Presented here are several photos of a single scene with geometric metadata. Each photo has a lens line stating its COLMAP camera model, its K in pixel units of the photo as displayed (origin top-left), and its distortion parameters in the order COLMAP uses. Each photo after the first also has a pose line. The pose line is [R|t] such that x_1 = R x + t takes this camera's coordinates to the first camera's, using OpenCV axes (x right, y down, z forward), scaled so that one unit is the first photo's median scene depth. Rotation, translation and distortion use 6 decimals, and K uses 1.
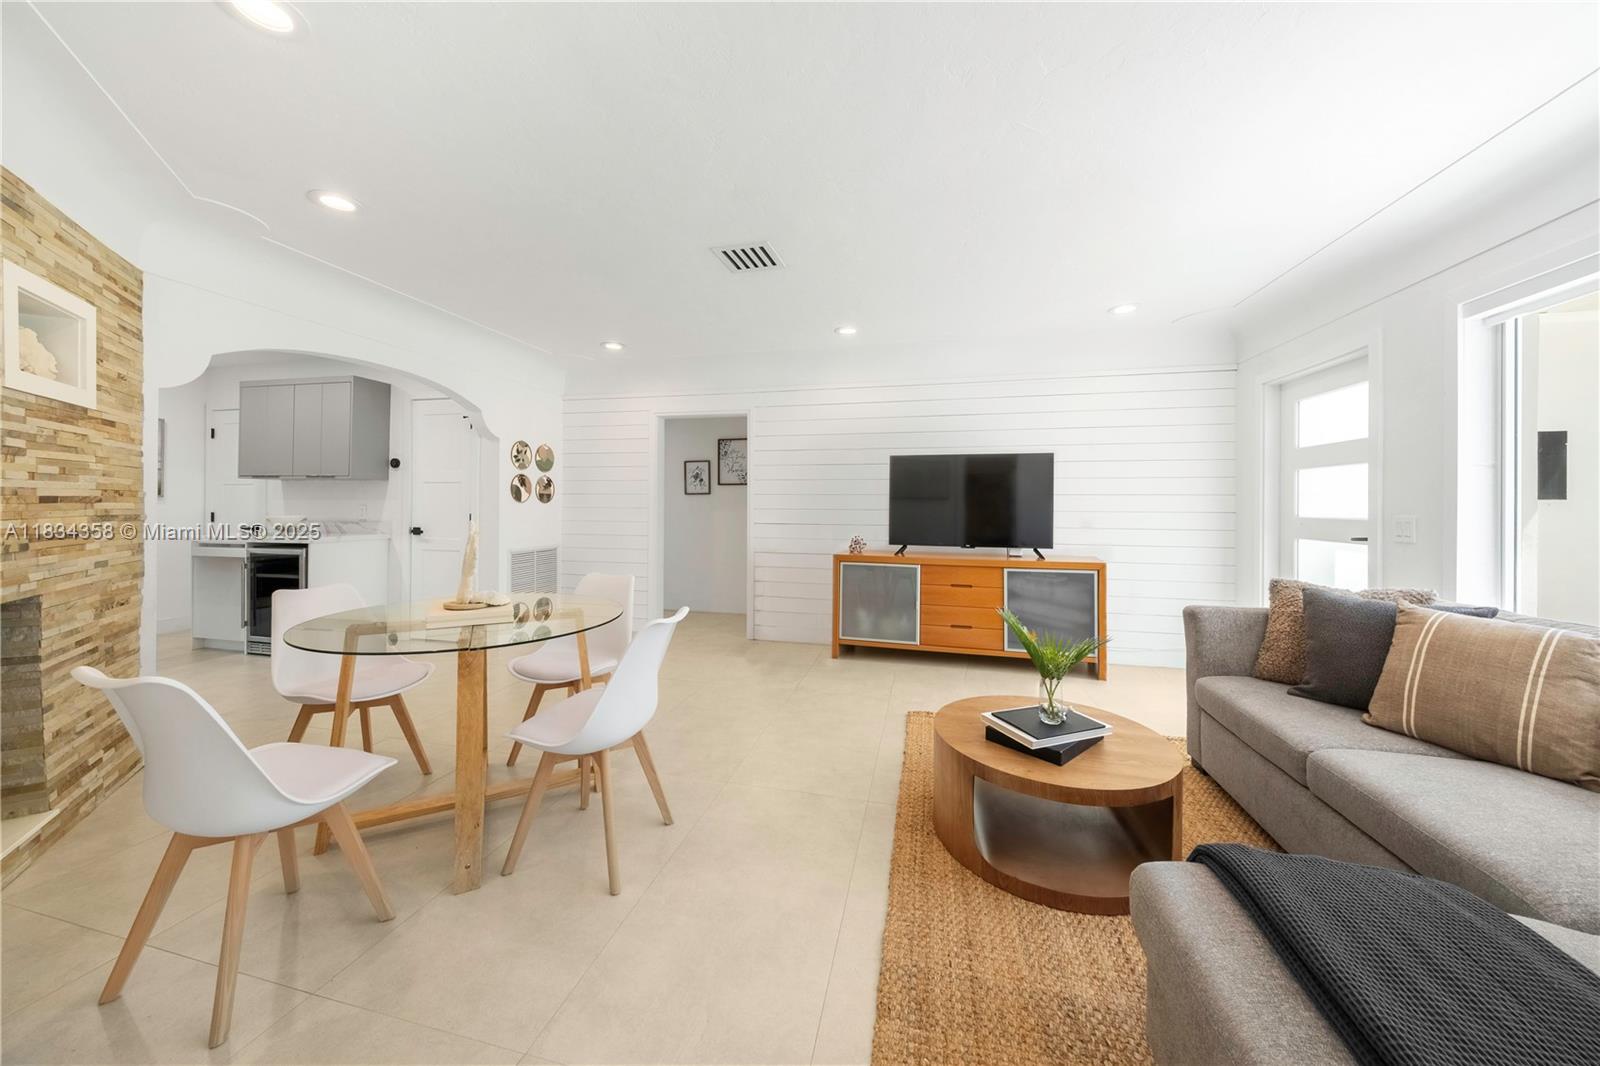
lens RADIAL K [[544.7, 0, 792.8], [0, 544.7, 489.3], [0, 0, 1]] dist [-0.006547, -0.000396]
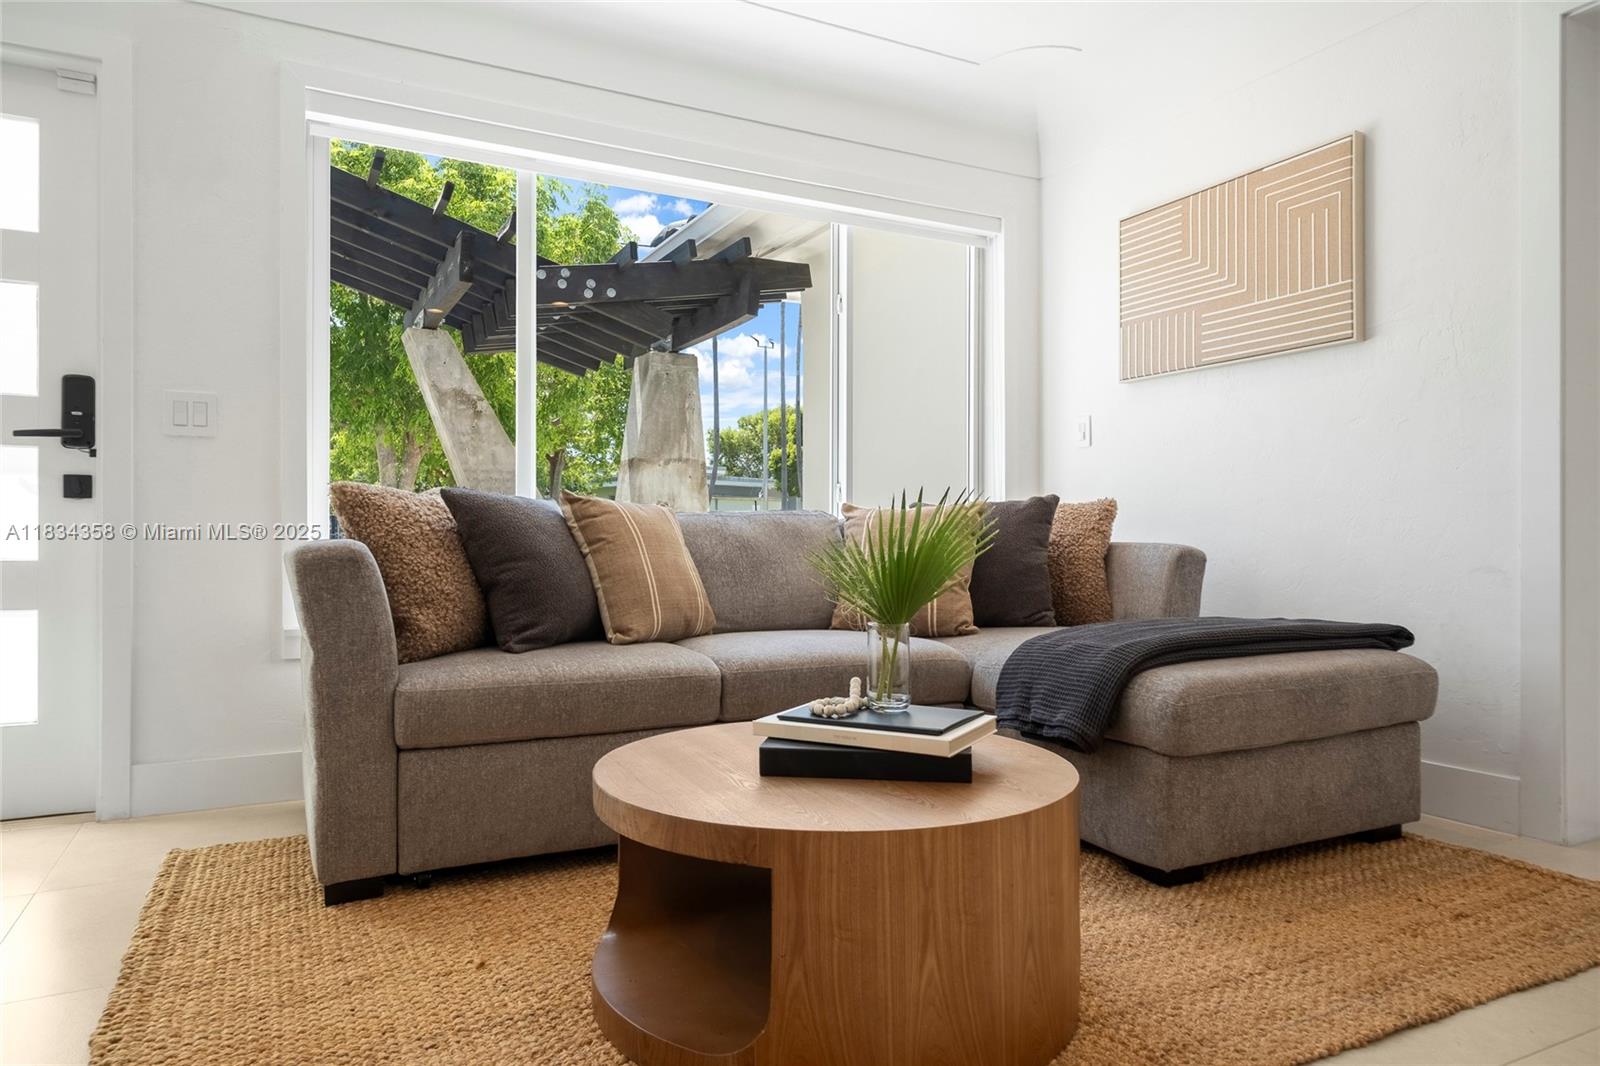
lens RADIAL K [[1005.5, 0, 819.5], [0, 1005.5, 533.6], [0, 0, 1]] dist [0.005029, -0.001104]
pose [[-0.665859, -0.007518, 0.746039, -0.154411], [-0.028106, 0.999492, -0.015013, 0.239469], [-0.745548, -0.030965, -0.665733, 1.451284]]
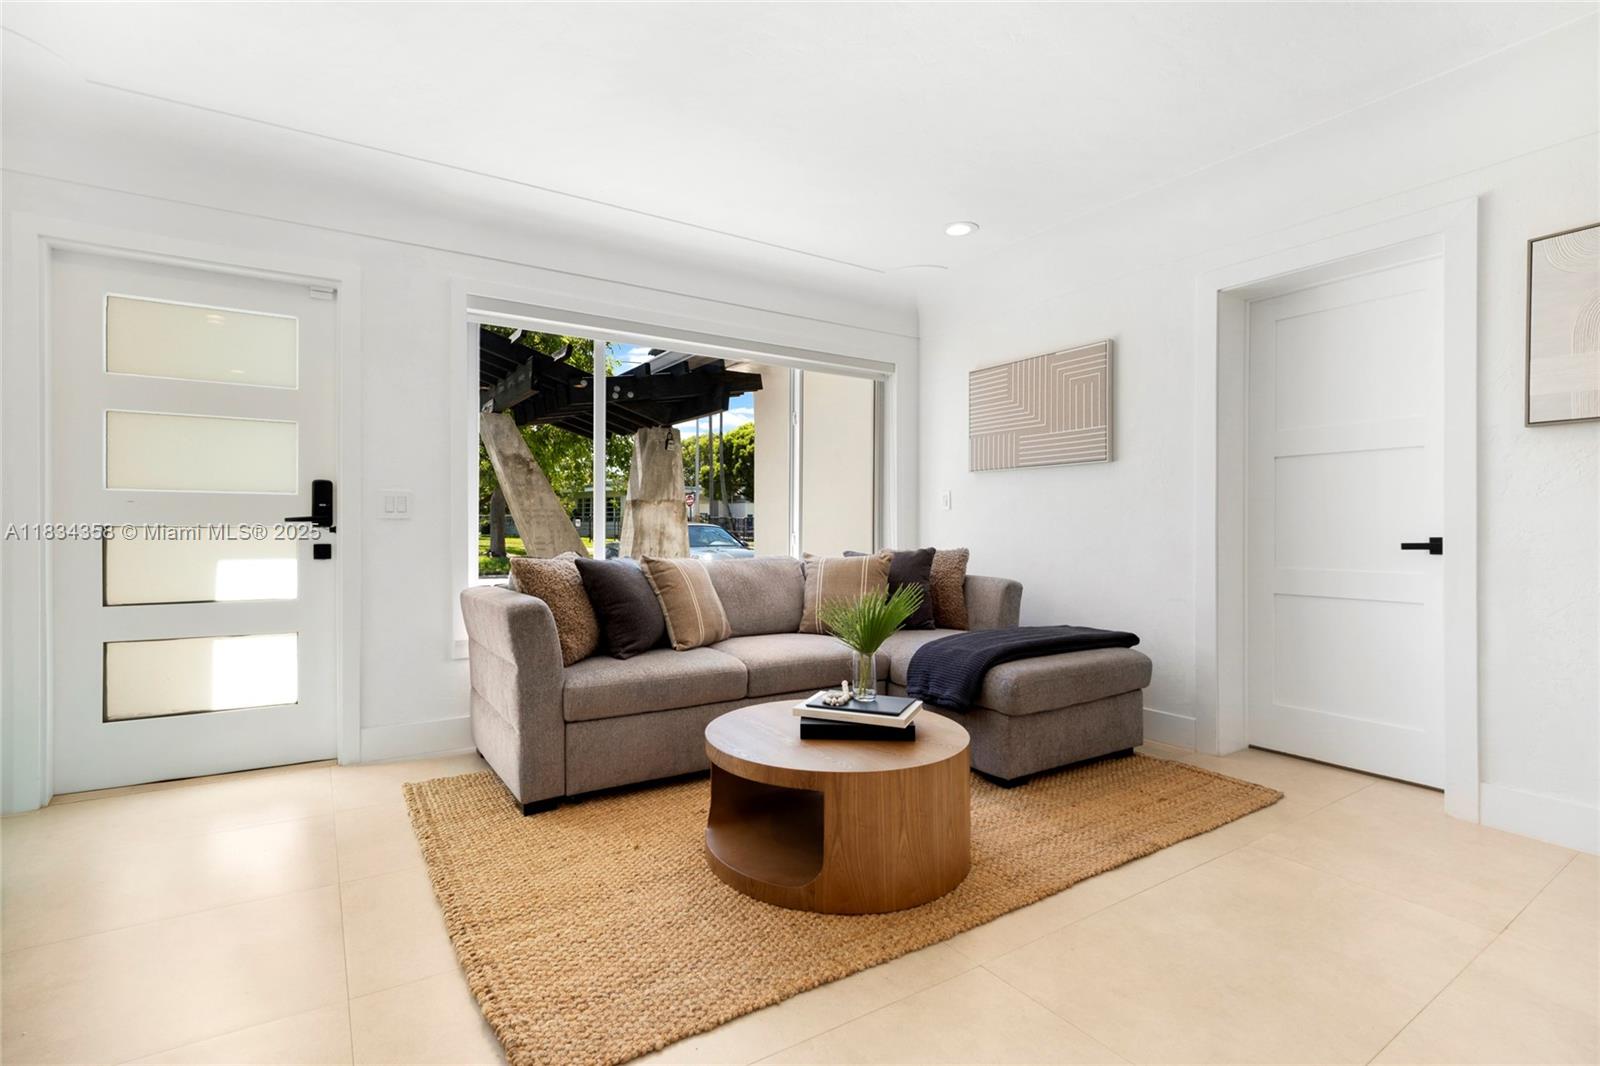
lens RADIAL K [[731.8, 0, 799.9], [0, 731.8, 528.6], [0, 0, 1]] dist [0.000313, 0.000059]
pose [[-0.730449, -0.010124, 0.682892, -0.251384], [-0.025949, 0.999580, -0.012937, 0.133921], [-0.682474, -0.027170, -0.730405, 1.722221]]
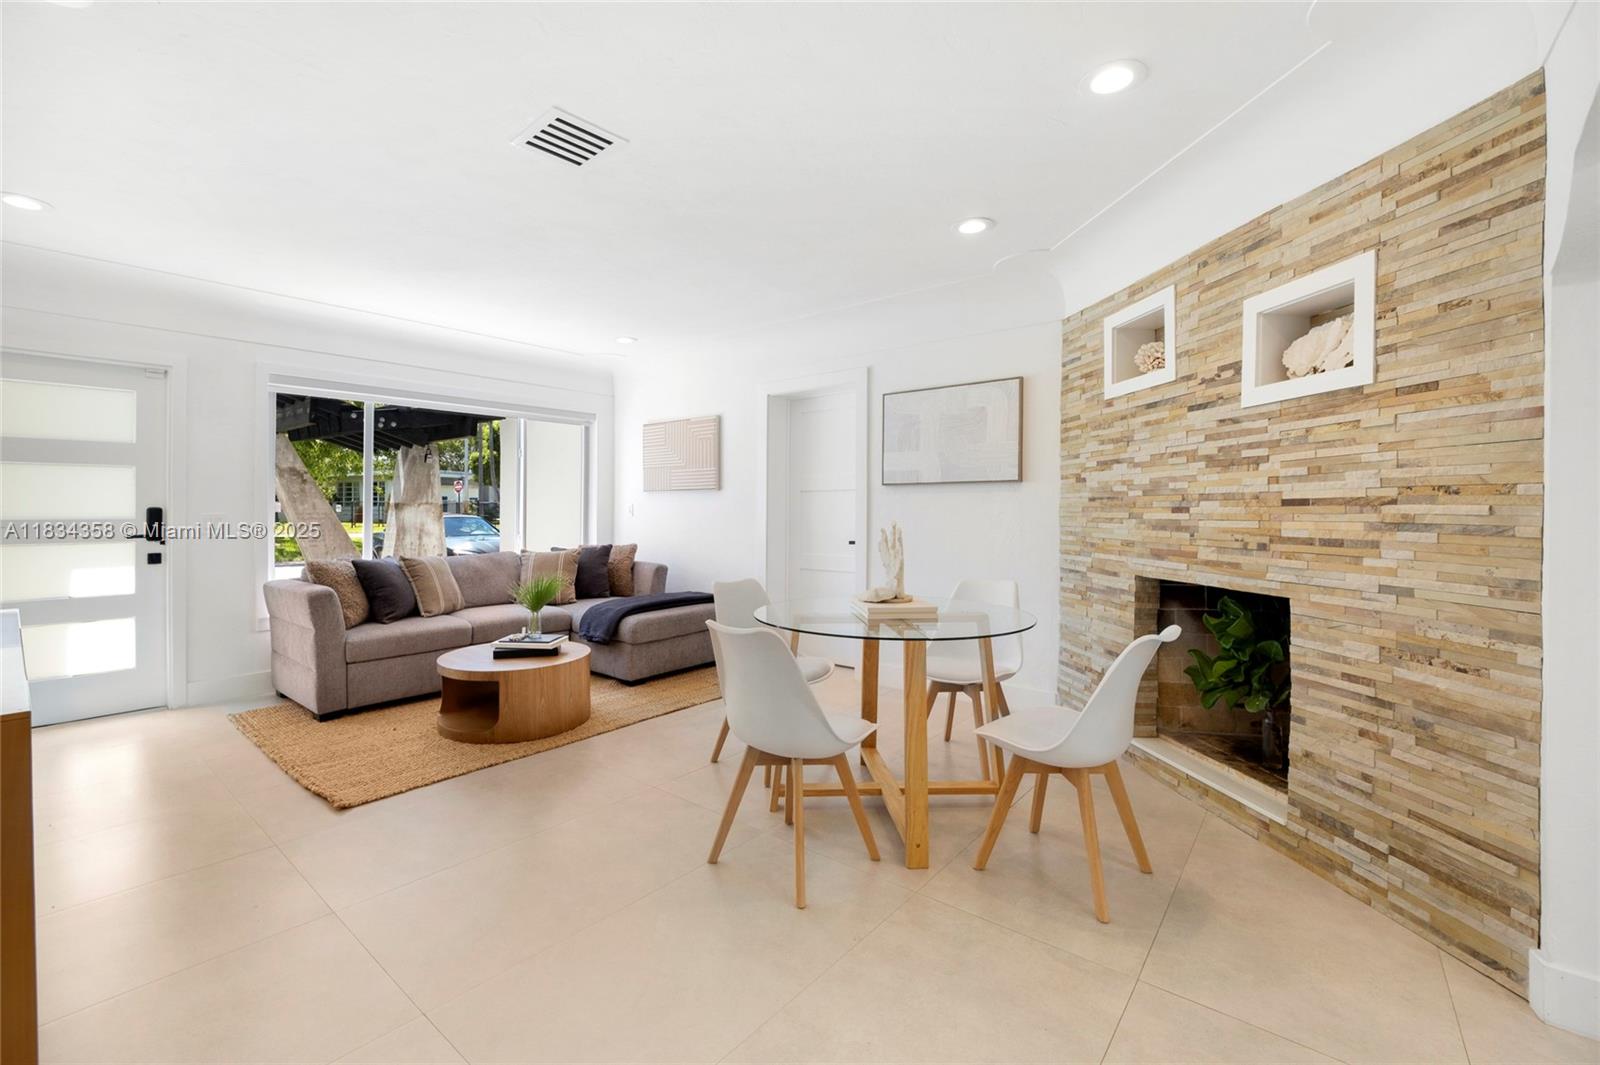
lens RADIAL K [[672.1, 0, 778.7], [0, 672.1, 493.7], [0, 0, 1]] dist [-0.038797, 0.000018]
pose [[-0.897844, 0.006601, 0.440265, -0.938545], [-0.013629, 0.998992, -0.042772, 0.058664], [-0.440103, -0.044403, -0.896849, 2.173172]]
